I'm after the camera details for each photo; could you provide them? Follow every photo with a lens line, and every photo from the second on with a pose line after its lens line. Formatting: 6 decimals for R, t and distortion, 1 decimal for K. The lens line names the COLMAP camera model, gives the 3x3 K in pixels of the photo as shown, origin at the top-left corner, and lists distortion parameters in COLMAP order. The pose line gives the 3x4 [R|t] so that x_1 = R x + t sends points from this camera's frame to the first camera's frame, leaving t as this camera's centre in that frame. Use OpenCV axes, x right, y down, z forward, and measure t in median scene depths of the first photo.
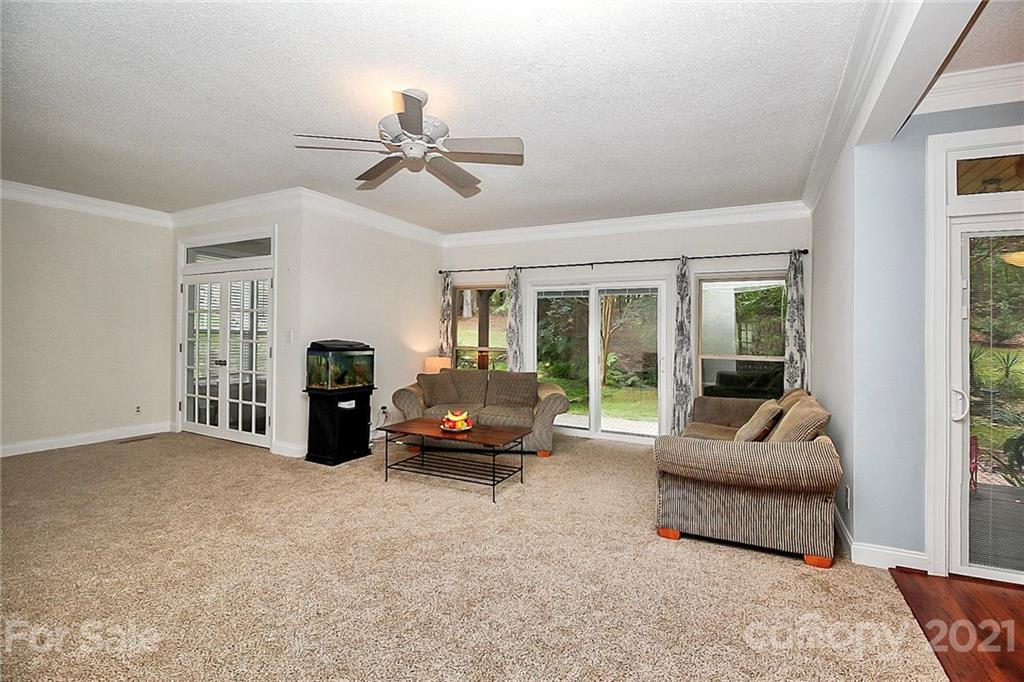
lens RADIAL K [[476.9, 0, 506.8], [0, 476.9, 335.5], [0, 0, 1]] dist [0.001540, -0.011524]
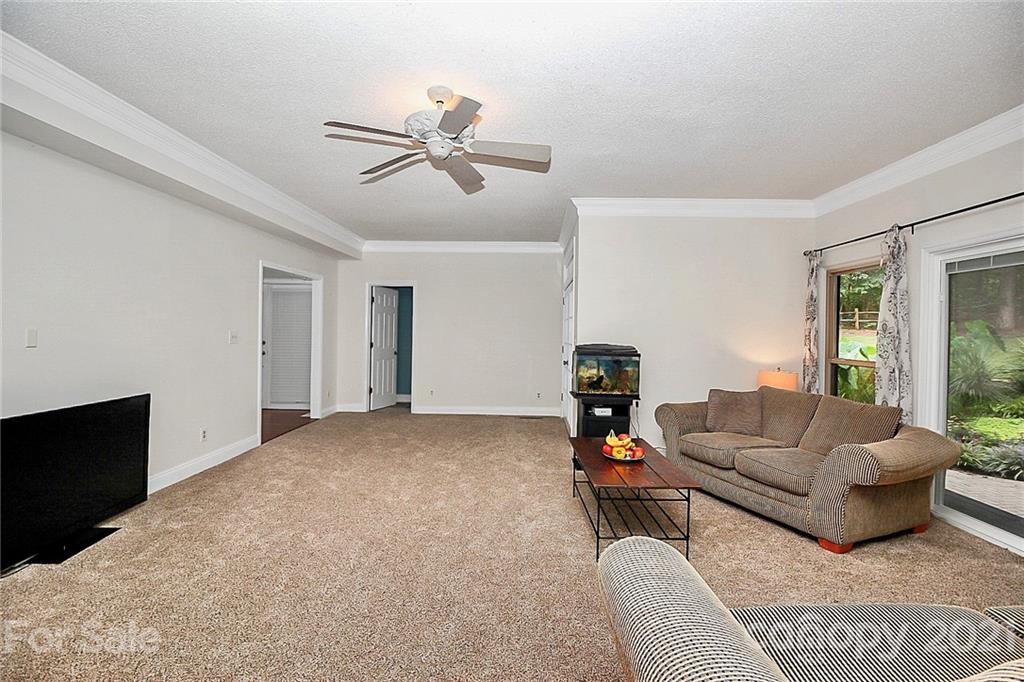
lens RADIAL K [[476.9, 0, 506.8], [0, 476.9, 335.5], [0, 0, 1]] dist [0.001540, -0.011524]
pose [[0.443604, -0.005321, -0.896207, 0.411737], [-0.011904, 0.999859, -0.011828, 0.005604], [0.896144, 0.015916, 0.443478, 0.378778]]
